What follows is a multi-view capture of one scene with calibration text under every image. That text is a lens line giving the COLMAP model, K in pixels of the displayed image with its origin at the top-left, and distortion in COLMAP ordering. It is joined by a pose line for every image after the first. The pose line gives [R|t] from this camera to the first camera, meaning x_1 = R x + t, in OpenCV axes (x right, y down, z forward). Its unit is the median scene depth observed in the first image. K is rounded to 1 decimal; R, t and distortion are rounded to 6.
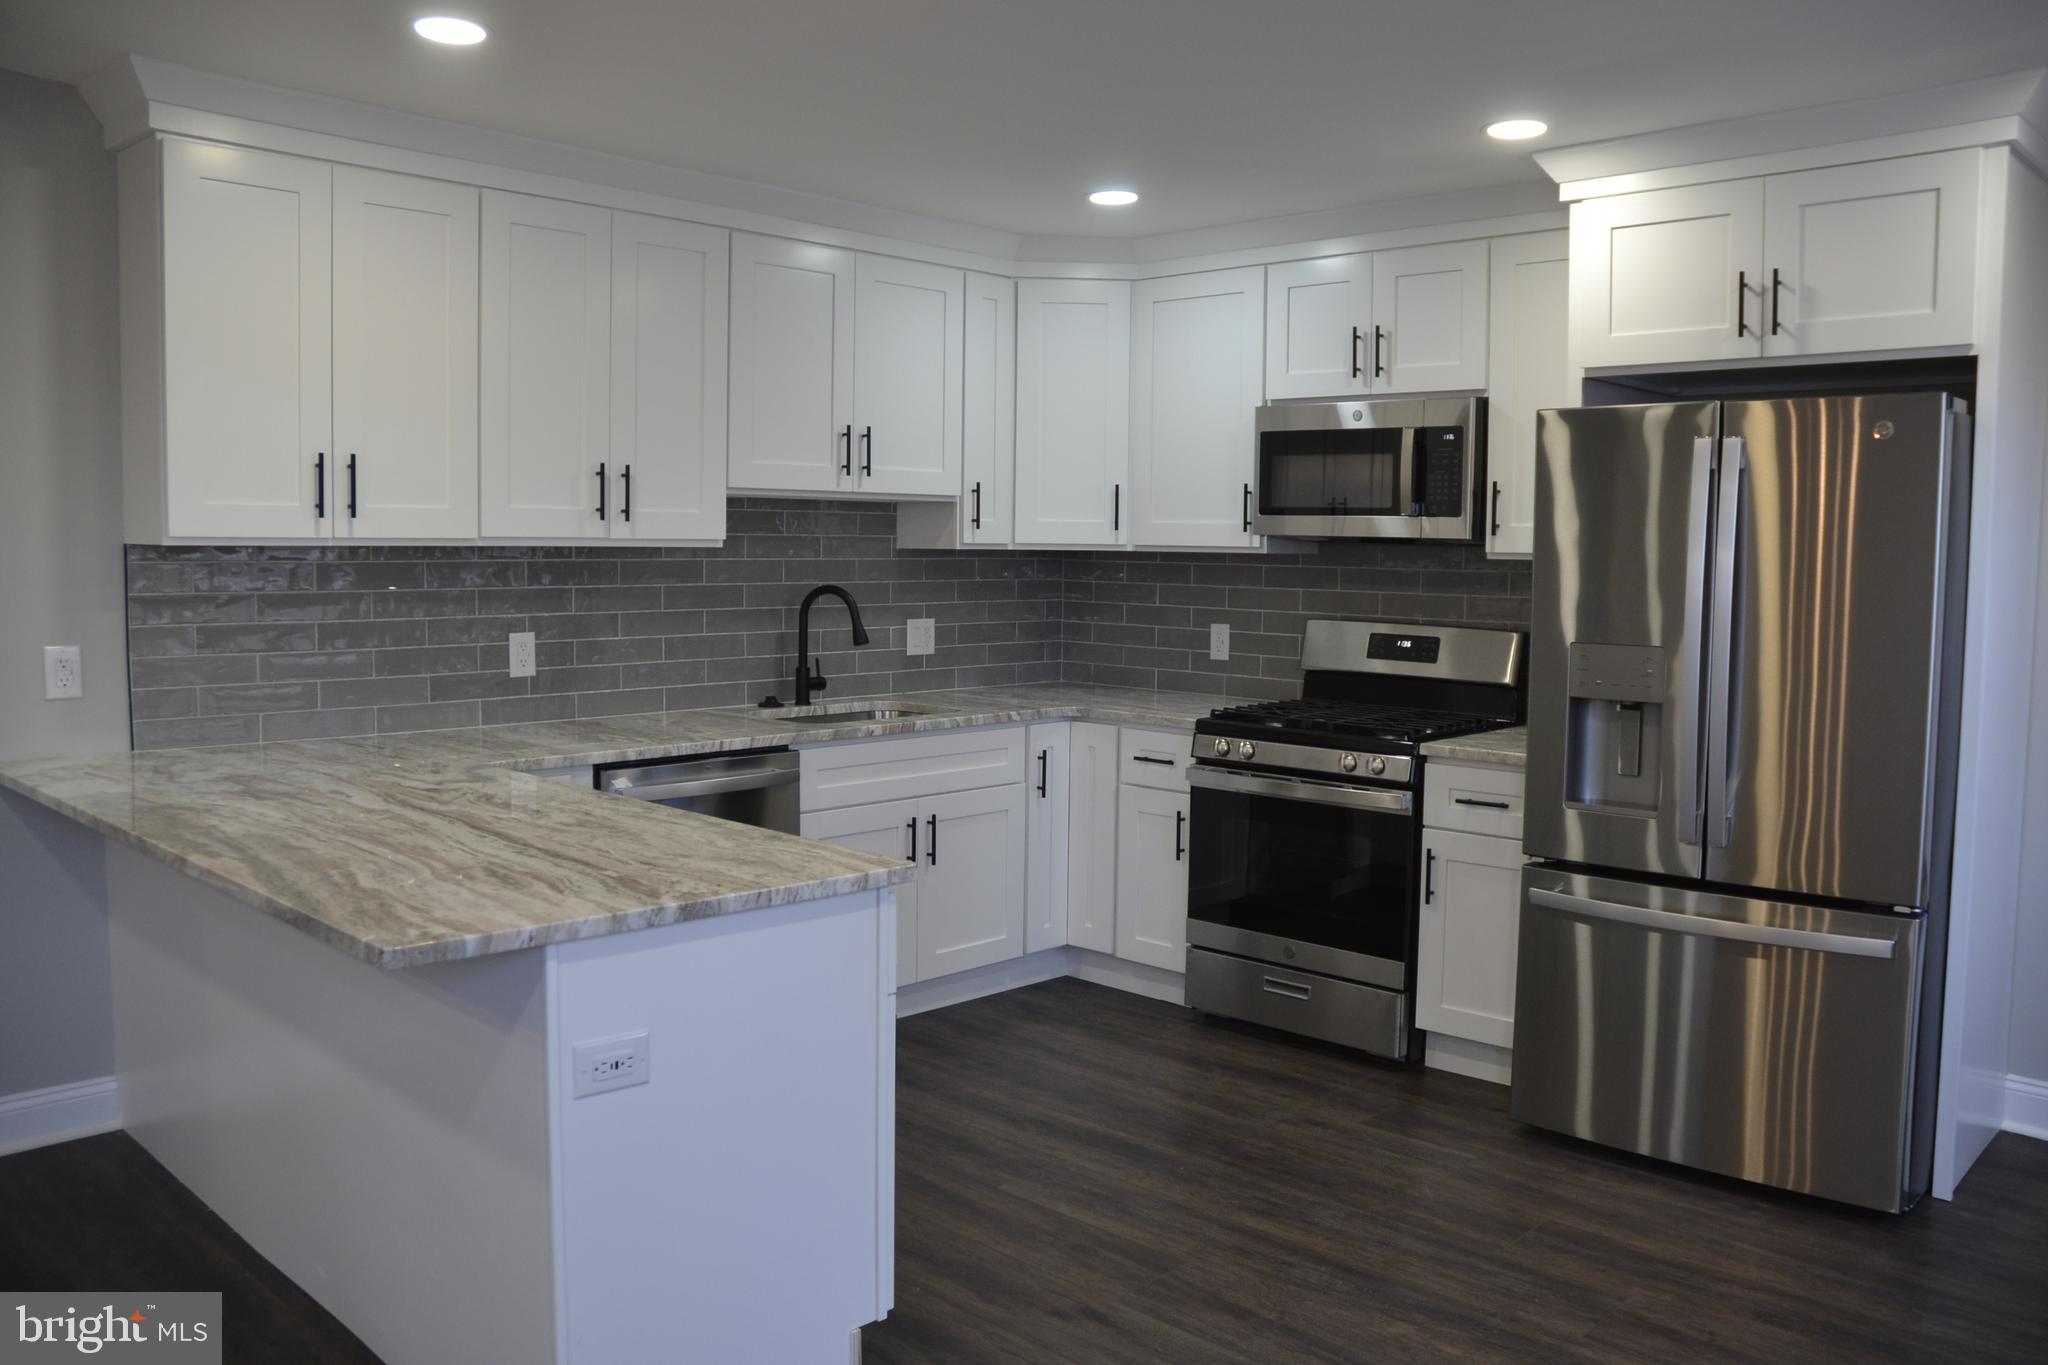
lens RADIAL K [[1601.5, 0, 1024.0], [0, 1601.5, 682.5], [0, 0, 1]] dist [-0.167226, 0.132888]
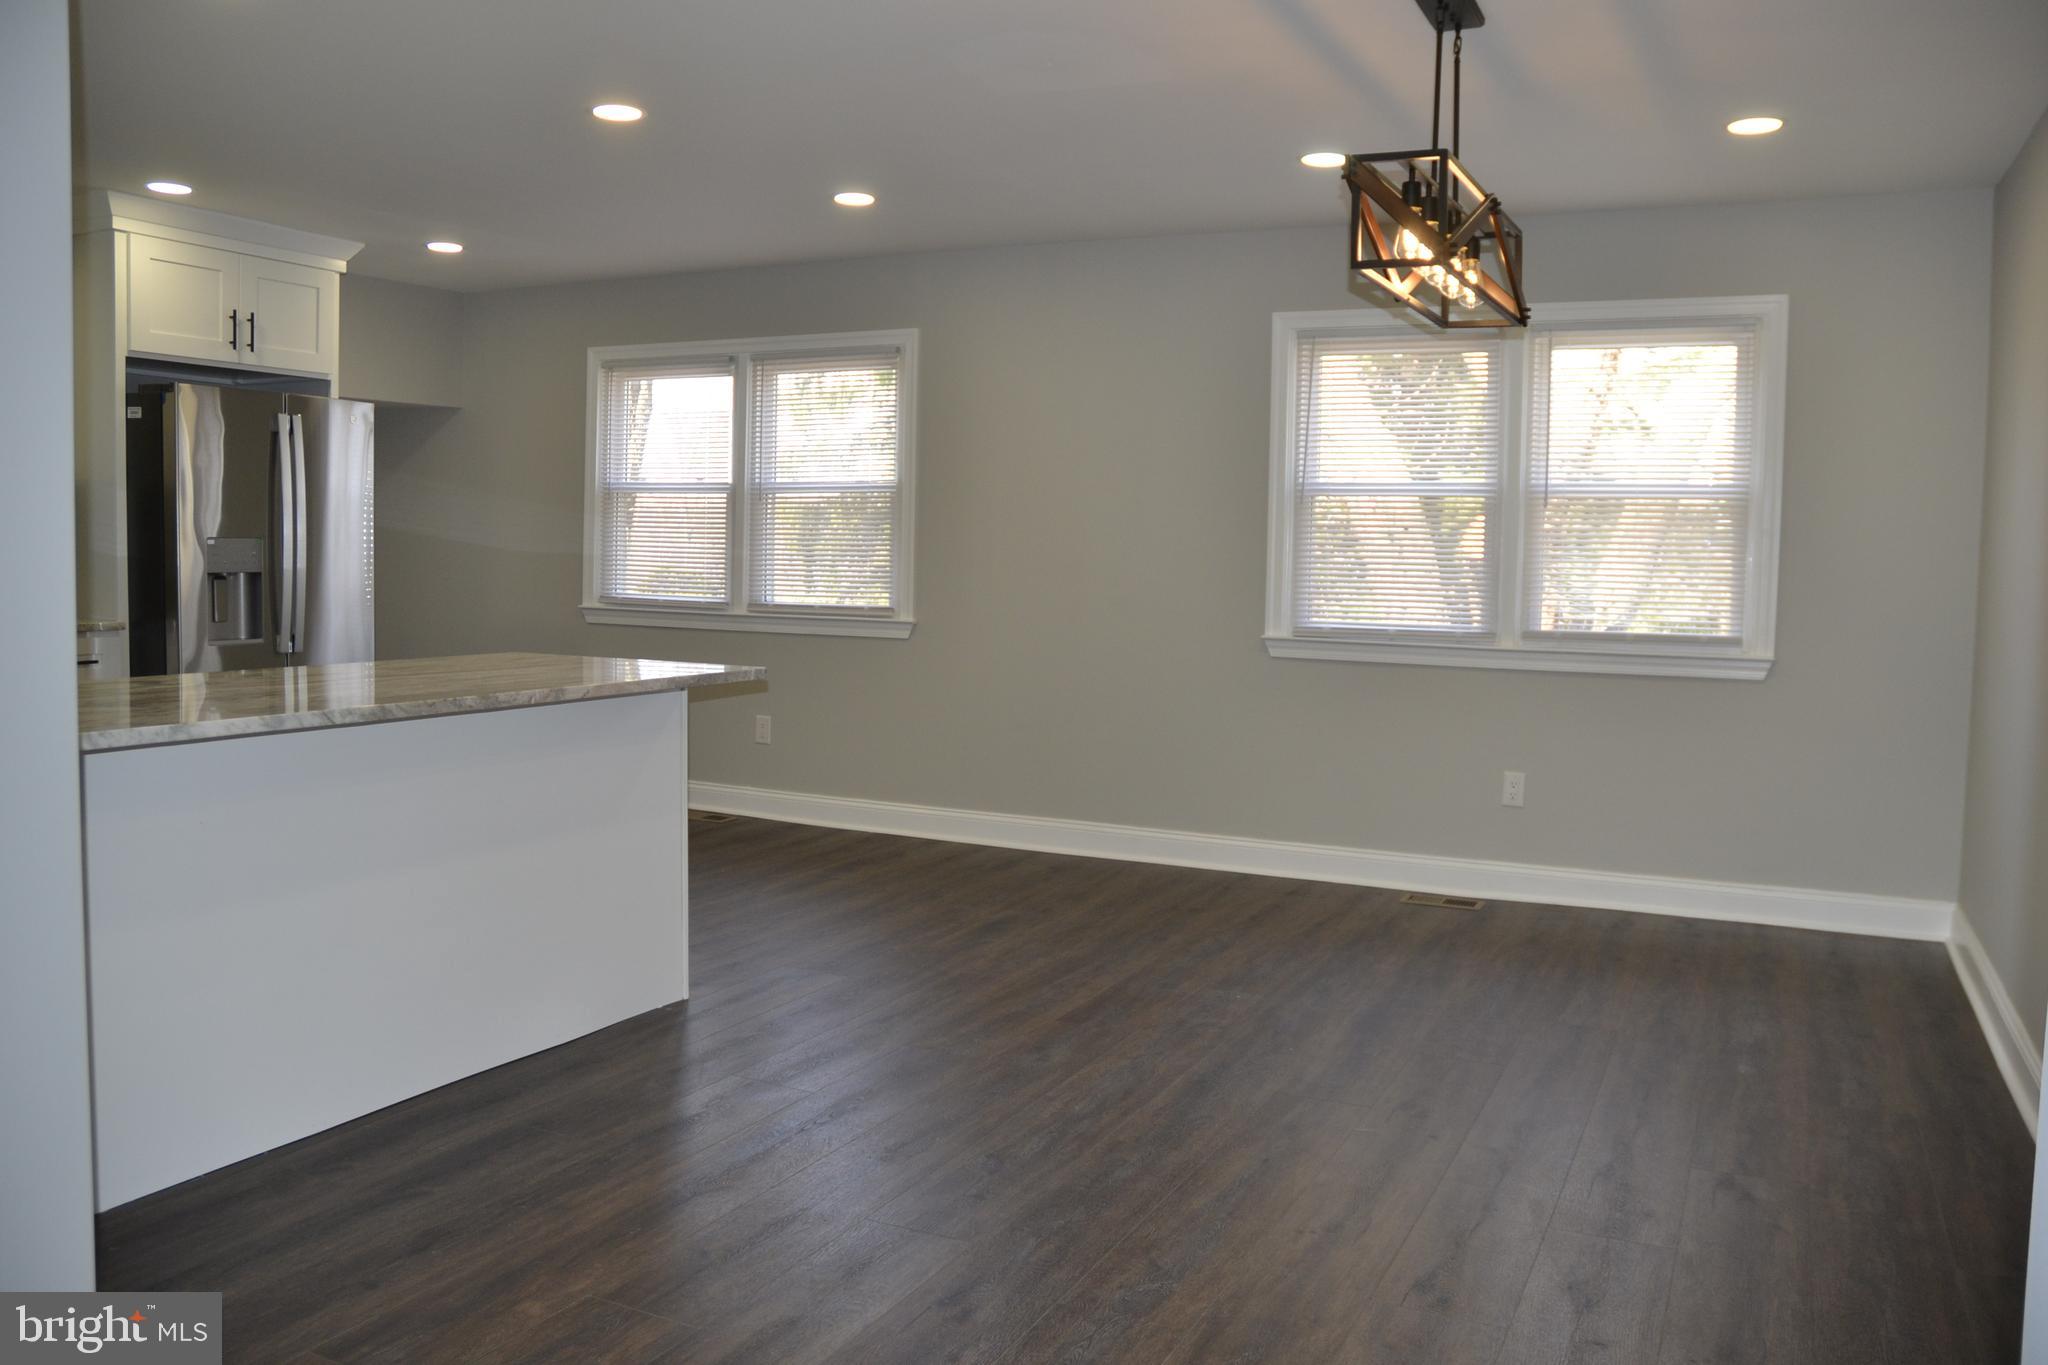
lens RADIAL K [[1601.5, 0, 1024.0], [0, 1601.5, 682.5], [0, 0, 1]] dist [-0.167226, 0.132888]
pose [[-0.306932, -0.096779, 0.946798, -1.117765], [0.050527, 0.991756, 0.117754, -0.018711], [-0.950389, 0.083982, -0.299512, 0.581280]]
